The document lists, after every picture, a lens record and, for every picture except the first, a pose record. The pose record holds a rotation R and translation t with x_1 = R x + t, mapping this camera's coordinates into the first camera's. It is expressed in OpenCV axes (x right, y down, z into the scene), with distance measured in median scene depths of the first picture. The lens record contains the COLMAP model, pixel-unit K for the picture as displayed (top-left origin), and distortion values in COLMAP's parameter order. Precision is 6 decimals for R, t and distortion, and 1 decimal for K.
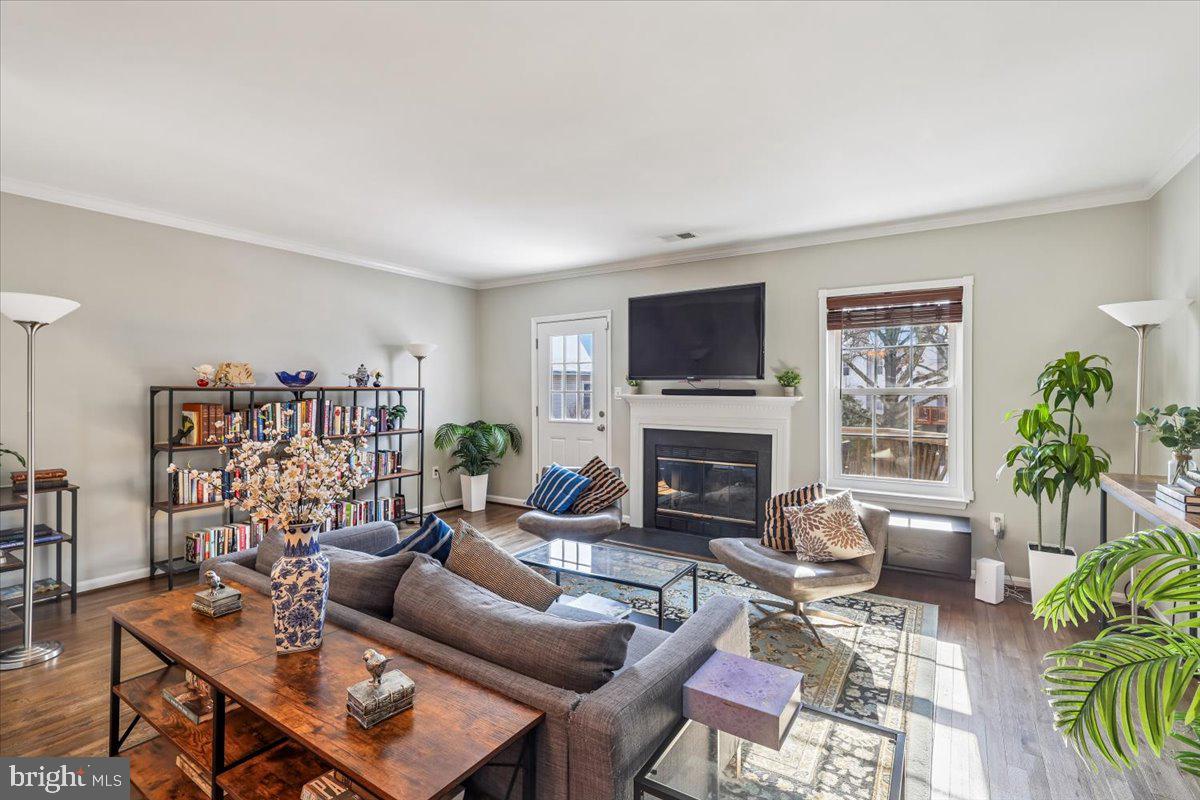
lens RADIAL K [[544.5, 0, 603.3], [0, 544.5, 392.8], [0, 0, 1]] dist [-0.000435, -0.000043]
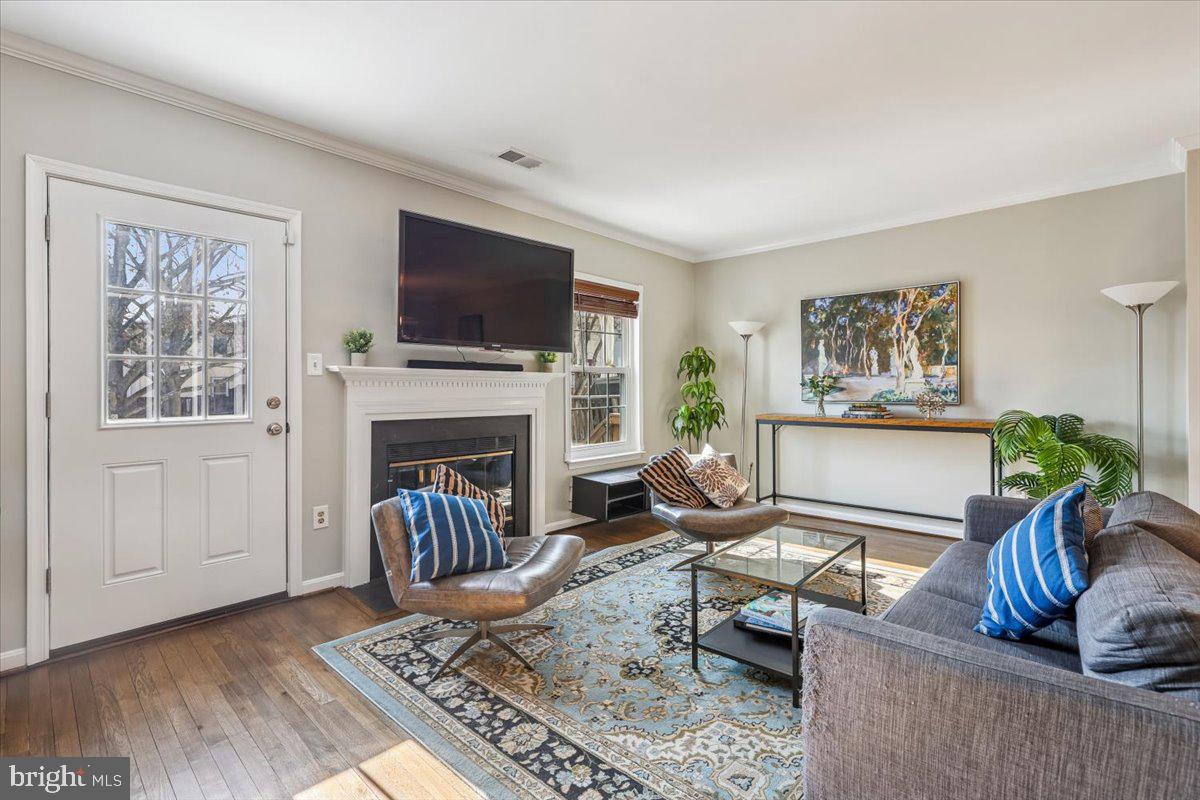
lens RADIAL K [[544.5, 0, 603.3], [0, 544.5, 392.8], [0, 0, 1]] dist [-0.000435, -0.000043]
pose [[0.173237, -0.011137, 0.984817, -0.590071], [0.009460, 0.999909, 0.009643, 0.034770], [-0.984835, 0.007646, 0.173326, 0.752155]]
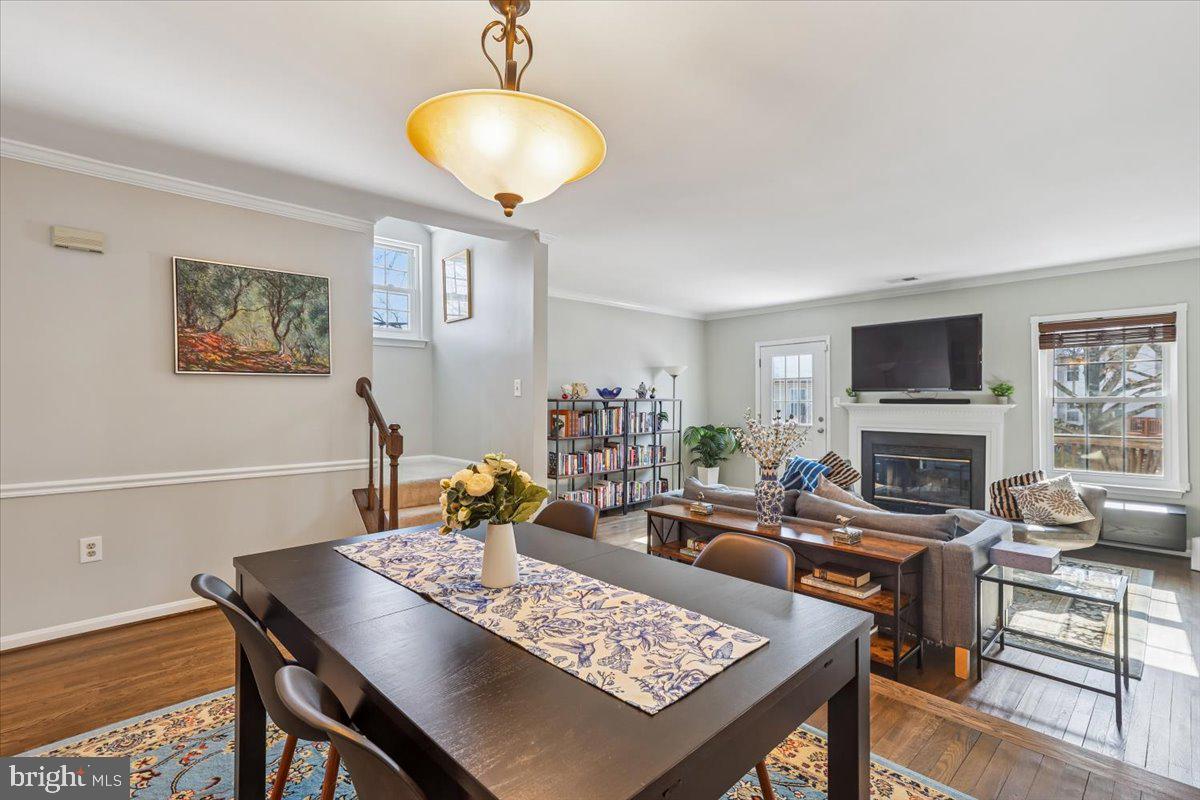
lens RADIAL K [[545.6, 0, 600.0], [0, 545.6, 400.0], [0, 0, 1]] dist [0.000349, 0.005360]
pose [[0.970715, -0.004842, -0.240186, -0.243937], [0.003369, 0.999973, -0.006545, 0.001817], [0.240211, 0.005545, 0.970705, -0.413281]]
